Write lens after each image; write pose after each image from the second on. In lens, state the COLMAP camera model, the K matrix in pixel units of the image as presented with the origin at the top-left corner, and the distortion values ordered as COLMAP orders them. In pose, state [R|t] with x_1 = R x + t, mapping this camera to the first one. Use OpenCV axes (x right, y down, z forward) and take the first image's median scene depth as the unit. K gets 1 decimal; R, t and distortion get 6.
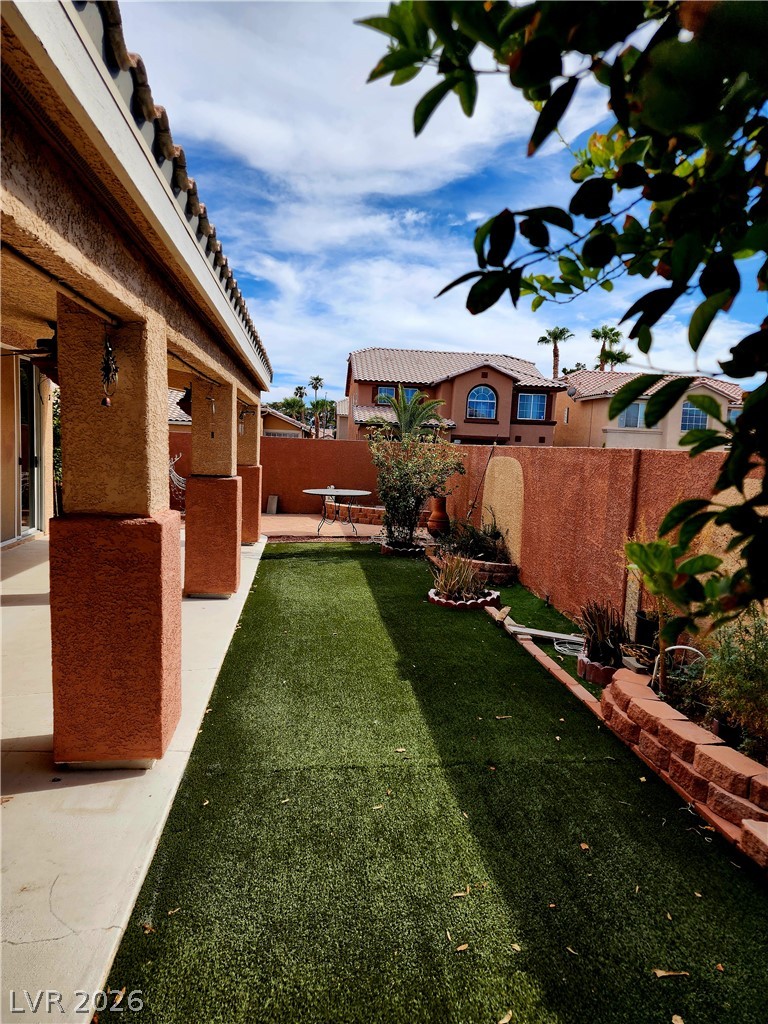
lens RADIAL K [[679.0, 0, 384.0], [0, 679.0, 512.0], [0, 0, 1]] dist [0.085057, -0.075203]
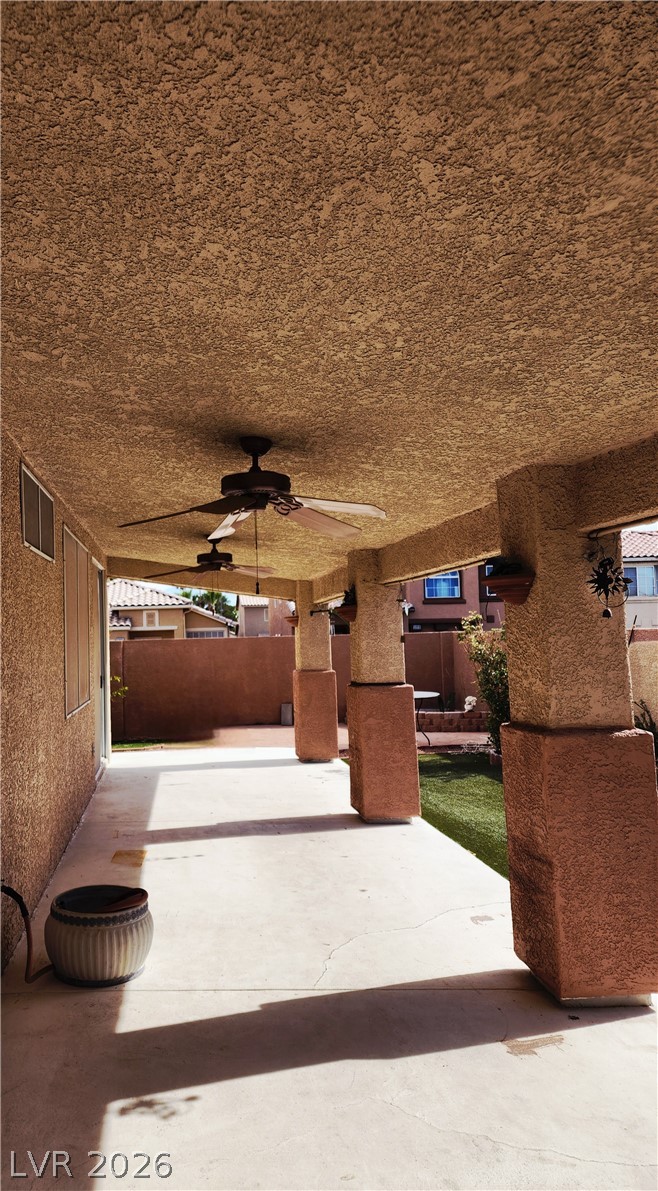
lens RADIAL K [[785.9, 0, 329.0], [0, 785.9, 595.5], [0, 0, 1]] dist [-0.010400, -0.003437]
pose [[0.990388, -0.074294, -0.116671, -0.628072], [0.055349, 0.985893, -0.157961, -0.026185], [0.126761, 0.149986, 0.980528, -0.161547]]
